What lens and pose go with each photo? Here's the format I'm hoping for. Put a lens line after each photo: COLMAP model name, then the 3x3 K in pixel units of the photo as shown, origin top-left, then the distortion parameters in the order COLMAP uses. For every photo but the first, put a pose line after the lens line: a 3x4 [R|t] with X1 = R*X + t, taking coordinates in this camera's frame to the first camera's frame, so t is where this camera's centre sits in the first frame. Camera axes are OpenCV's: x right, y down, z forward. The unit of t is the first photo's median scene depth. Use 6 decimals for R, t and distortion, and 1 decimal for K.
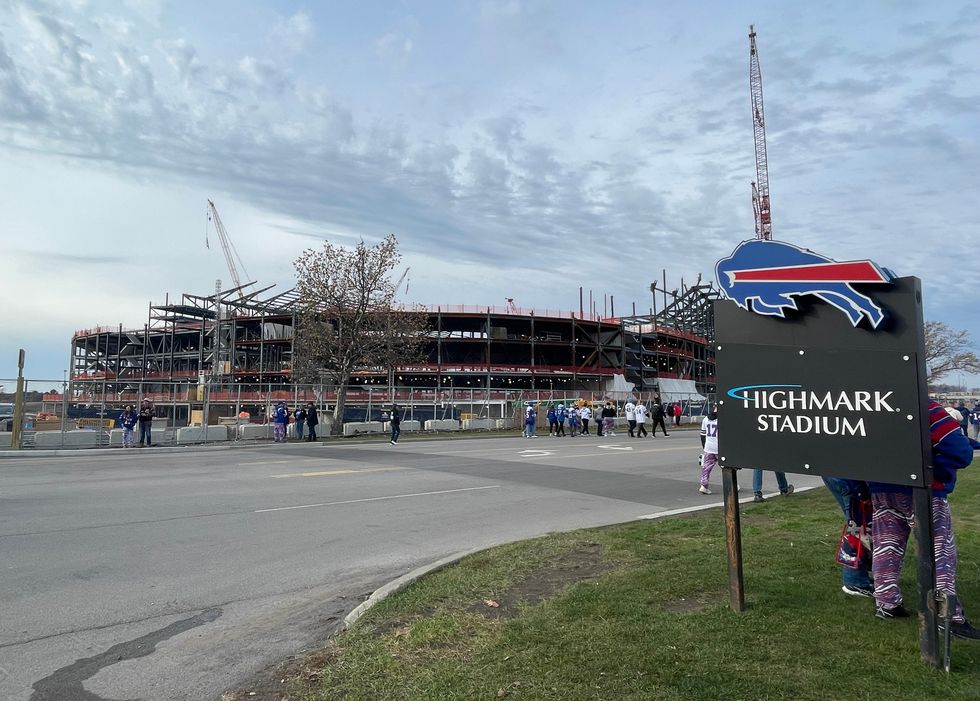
lens RADIAL K [[620.6, 0, 457.6], [0, 620.6, 348.1], [0, 0, 1]] dist [-0.003408, -0.001253]
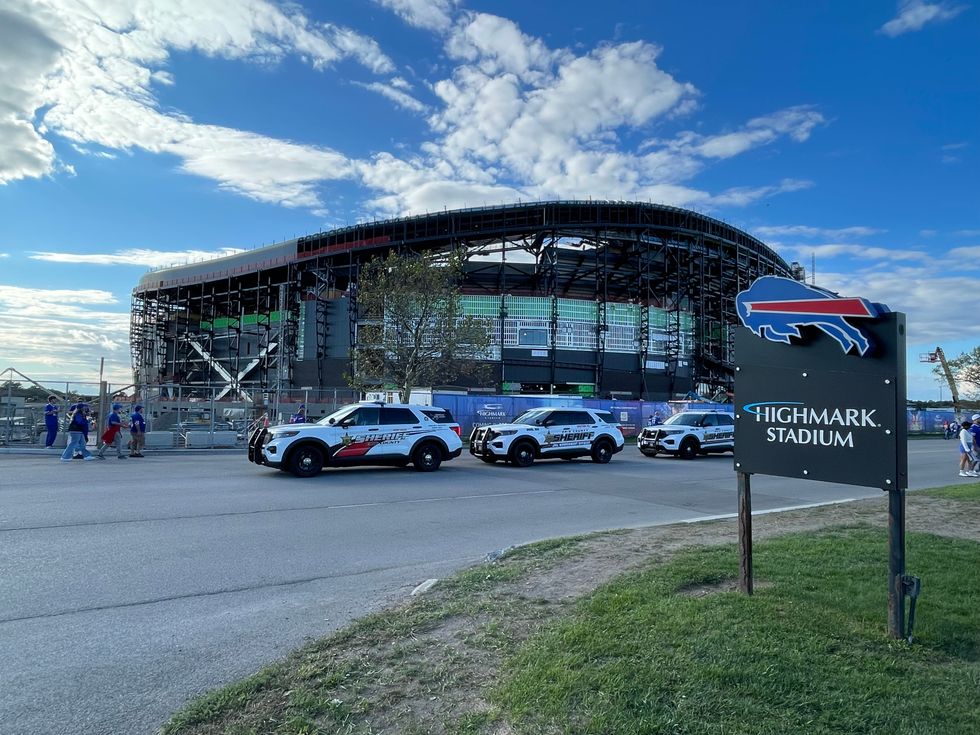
lens RADIAL K [[635.0, 0, 488.7], [0, 635.0, 378.8], [0, 0, 1]] dist [-0.002073, 0.002075]
pose [[0.998596, 0.014129, -0.051048, 0.025300], [-0.012194, 0.999202, 0.038027, -0.022896], [0.051545, -0.037351, 0.997972, -0.213480]]
